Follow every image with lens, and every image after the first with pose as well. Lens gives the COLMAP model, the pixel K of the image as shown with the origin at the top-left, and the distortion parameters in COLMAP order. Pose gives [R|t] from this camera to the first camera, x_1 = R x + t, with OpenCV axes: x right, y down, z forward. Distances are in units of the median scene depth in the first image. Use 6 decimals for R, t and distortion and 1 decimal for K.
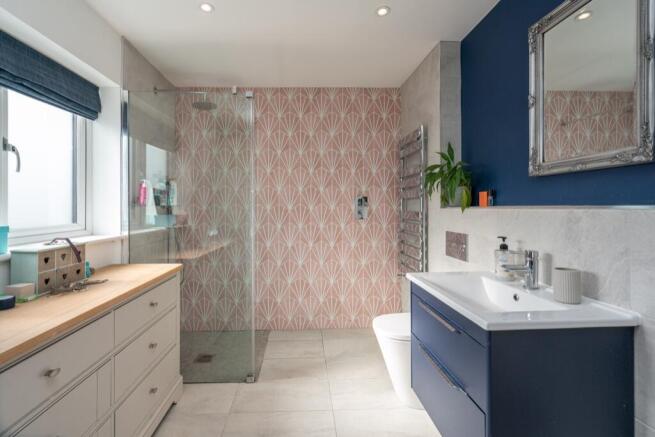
lens RADIAL K [[296.2, 0, 306.3], [0, 296.2, 209.0], [0, 0, 1]] dist [0.000072, 0.000088]
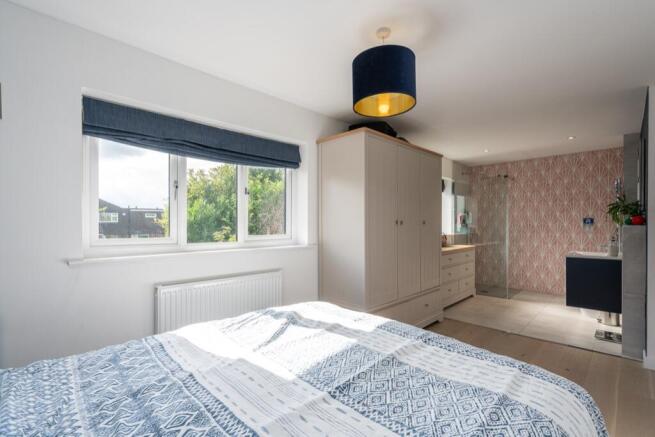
lens RADIAL K [[296.4, 0, 325.9], [0, 296.4, 218.9], [0, 0, 1]] dist [-0.002037, 0.000147]
pose [[0.684855, -0.001118, -0.728679, 0.385785], [-0.011387, 0.999860, -0.012236, -0.002096], [0.728591, 0.016678, 0.684746, -1.175324]]
